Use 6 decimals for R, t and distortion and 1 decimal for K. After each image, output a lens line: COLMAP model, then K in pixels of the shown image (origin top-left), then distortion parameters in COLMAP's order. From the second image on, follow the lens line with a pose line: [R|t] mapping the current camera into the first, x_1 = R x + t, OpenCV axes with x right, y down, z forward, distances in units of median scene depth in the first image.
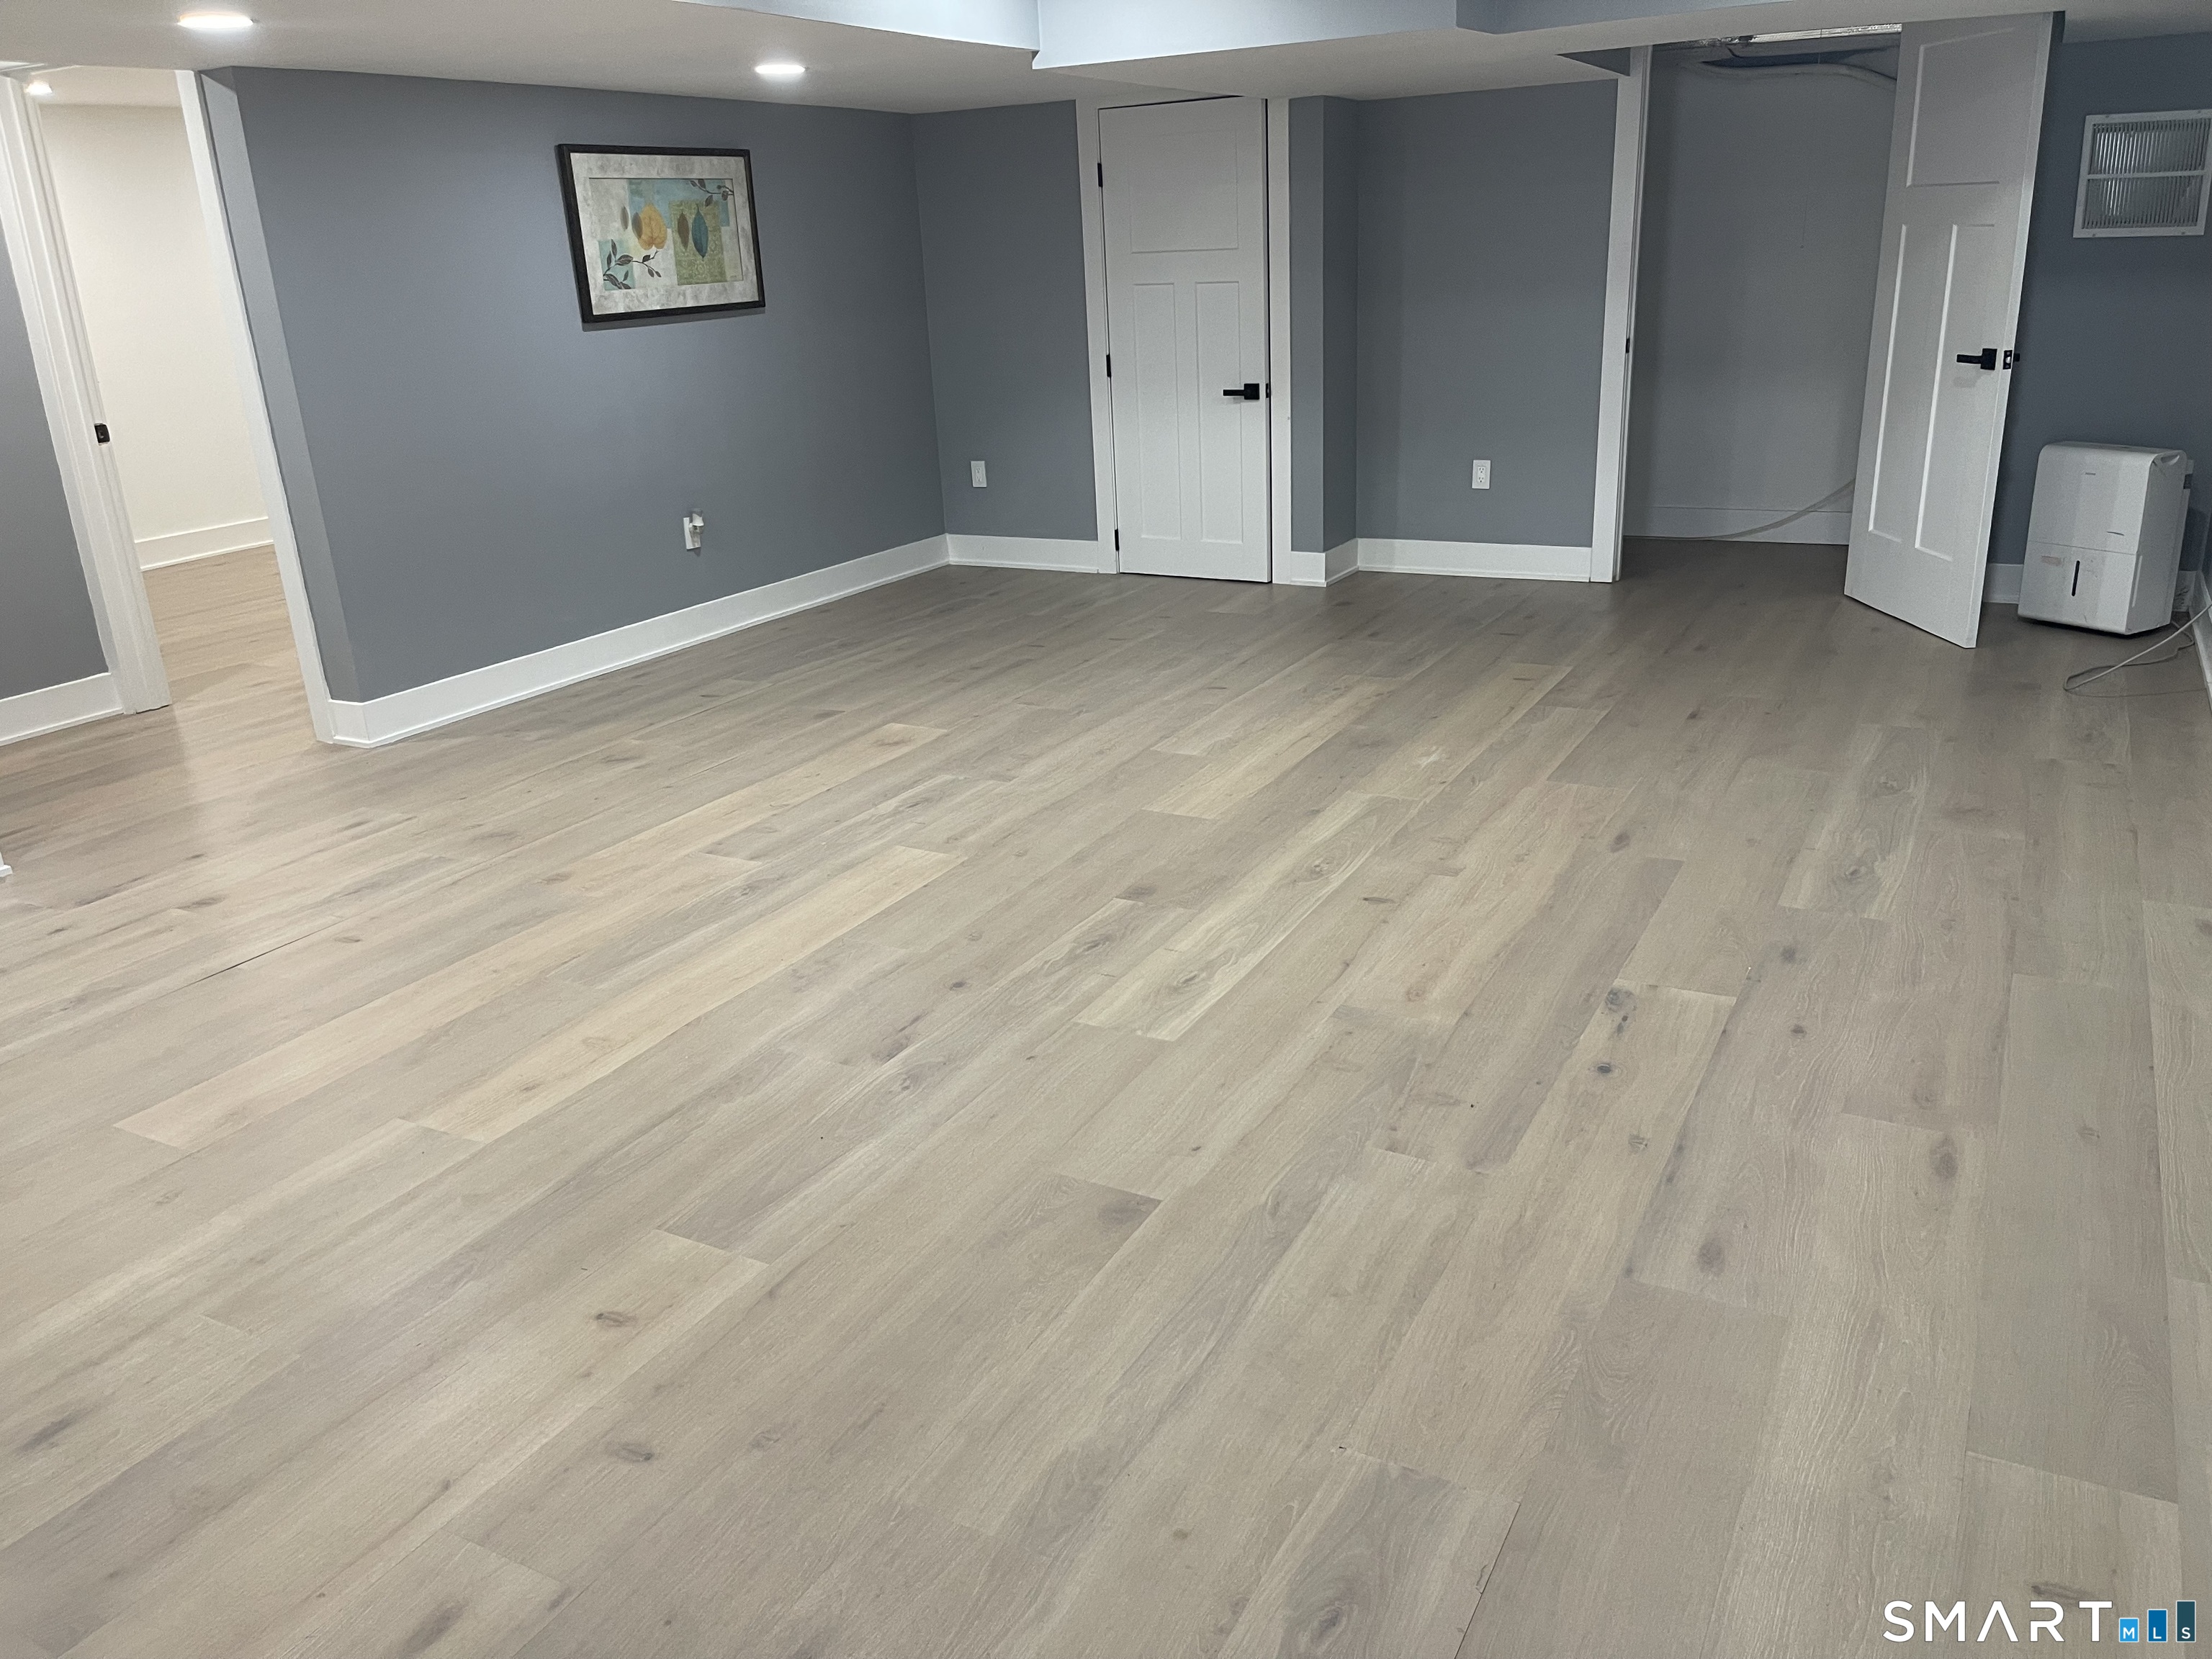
lens RADIAL K [[1686.1, 0, 1106.0], [0, 1686.1, 829.5], [0, 0, 1]] dist [0.016640, -0.003464]
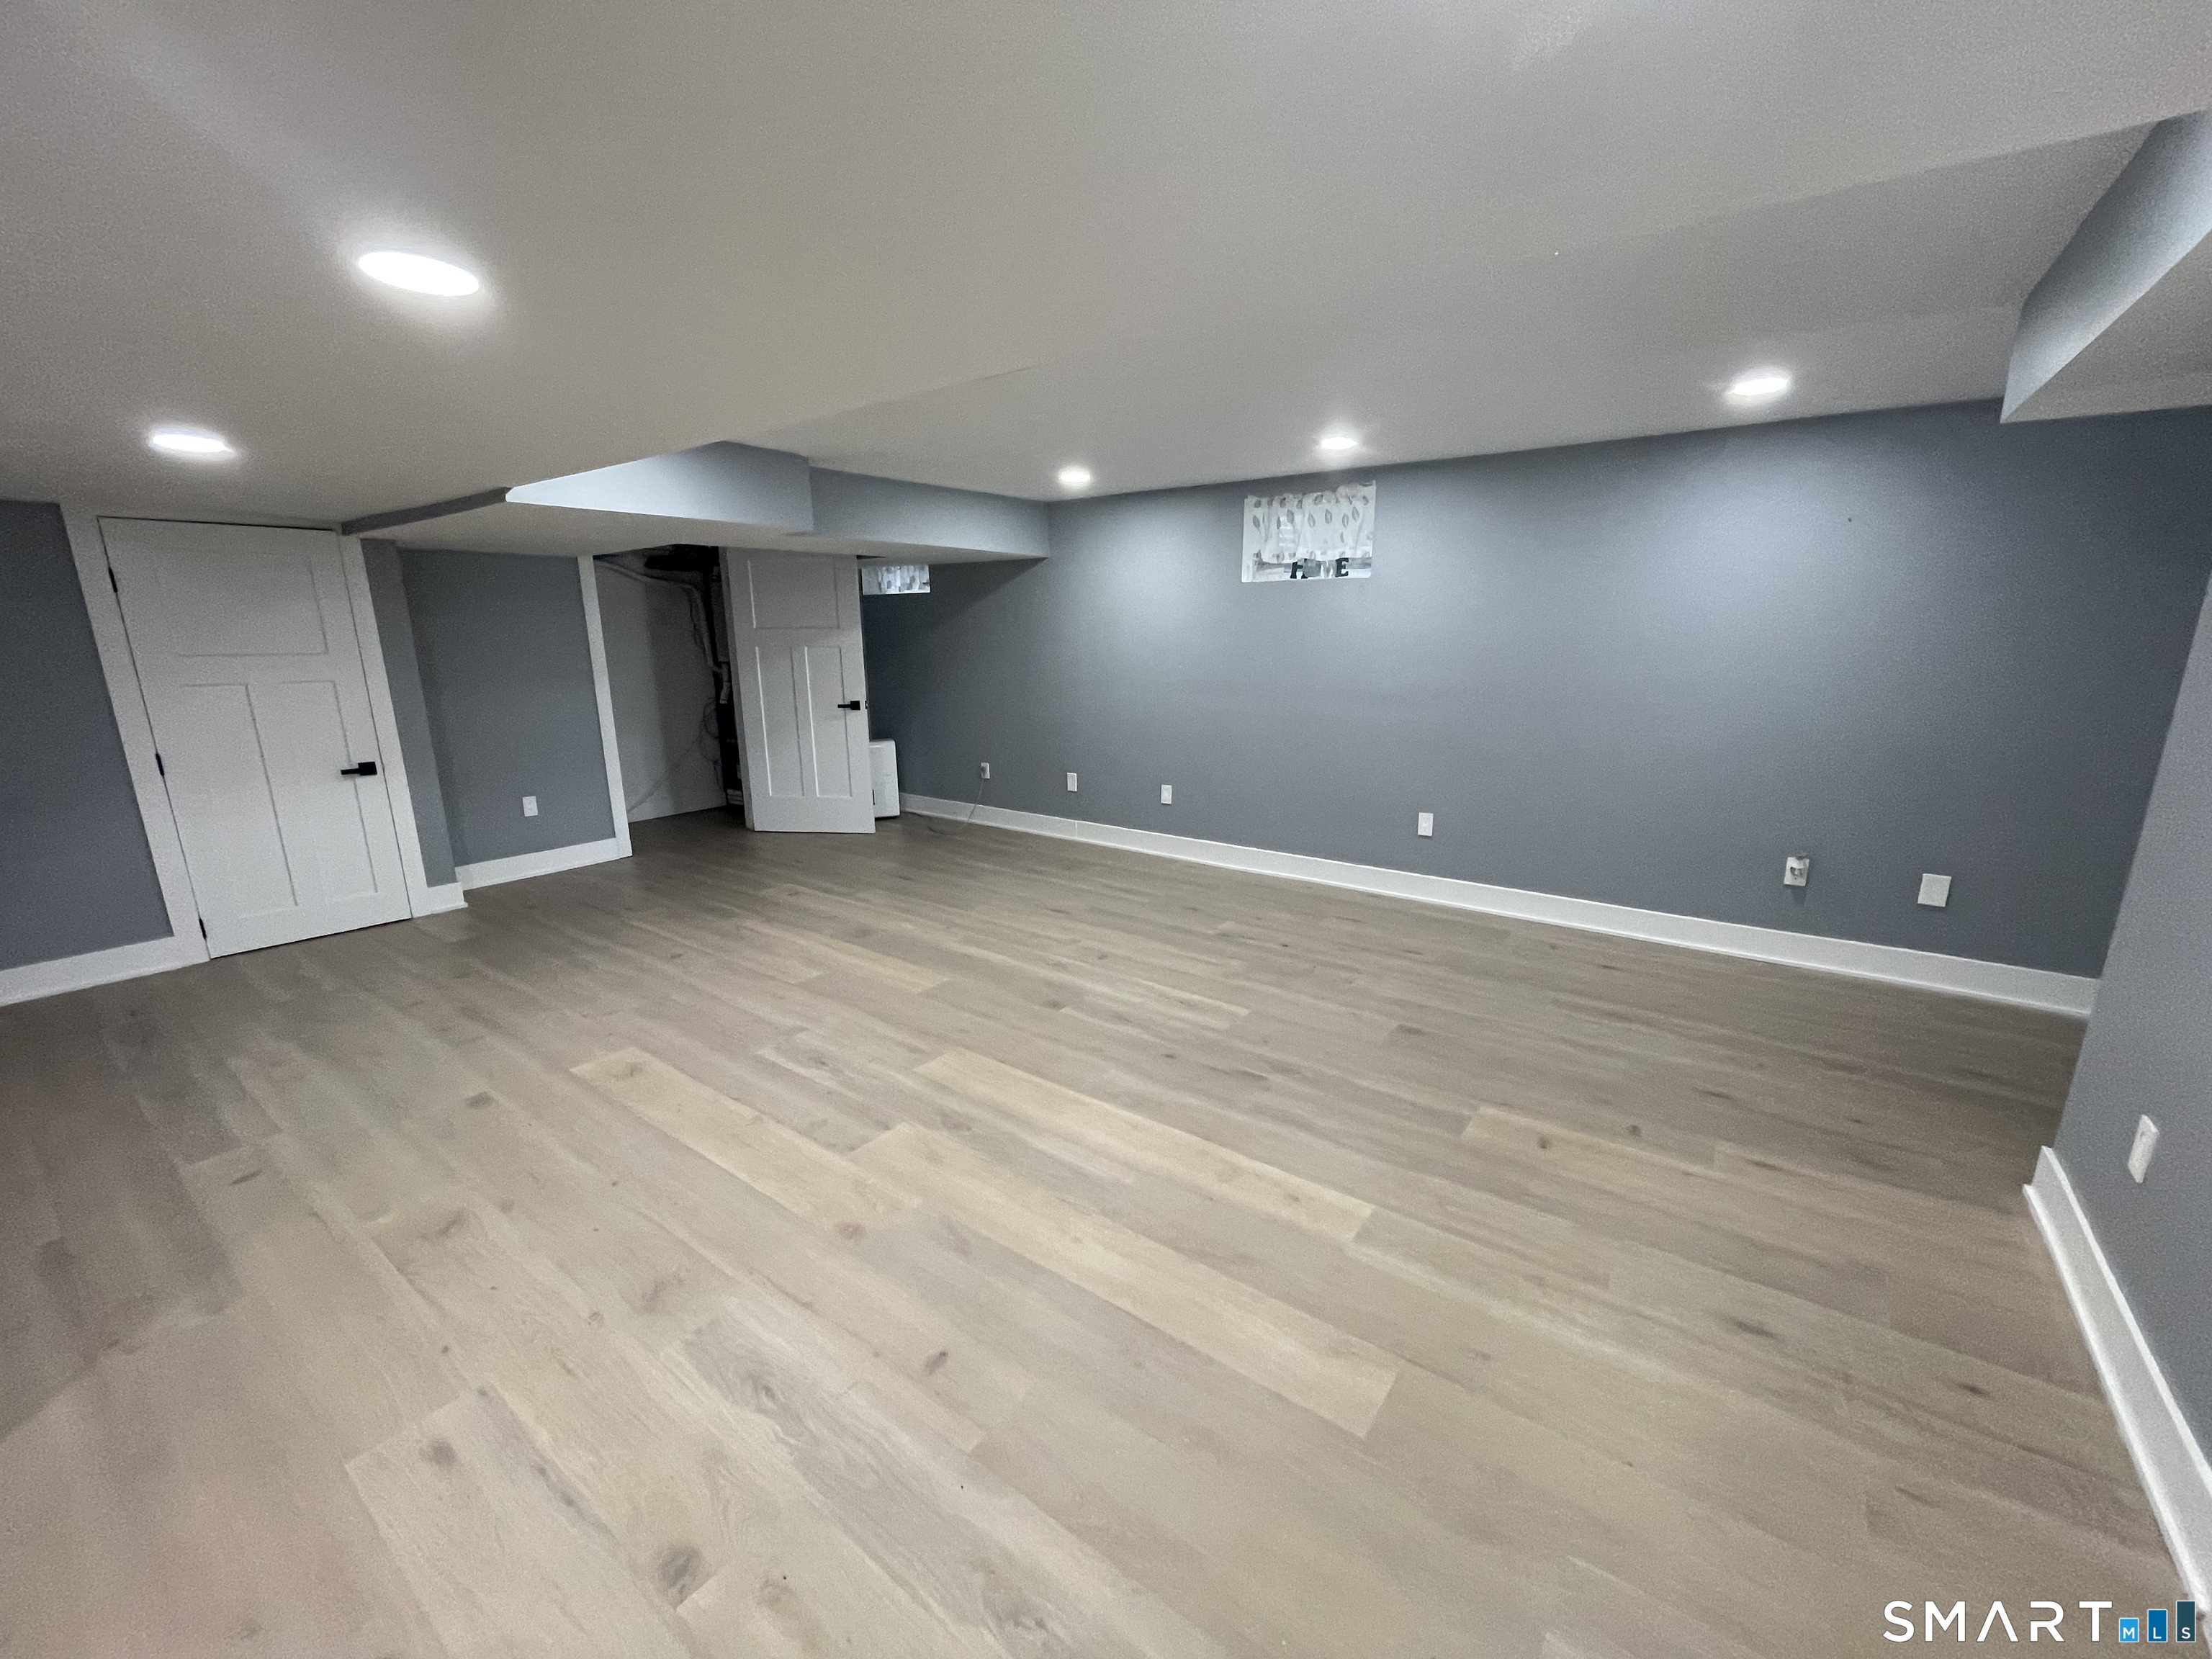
lens RADIAL K [[891.2, 0, 1095.6], [0, 891.2, 833.0], [0, 0, 1]] dist [-0.000081, 0.001191]
pose [[0.151726, -0.183773, 0.971188, -0.749036], [0.326464, 0.936740, 0.126252, -0.207362], [-0.932953, 0.297902, 0.202123, 0.652856]]
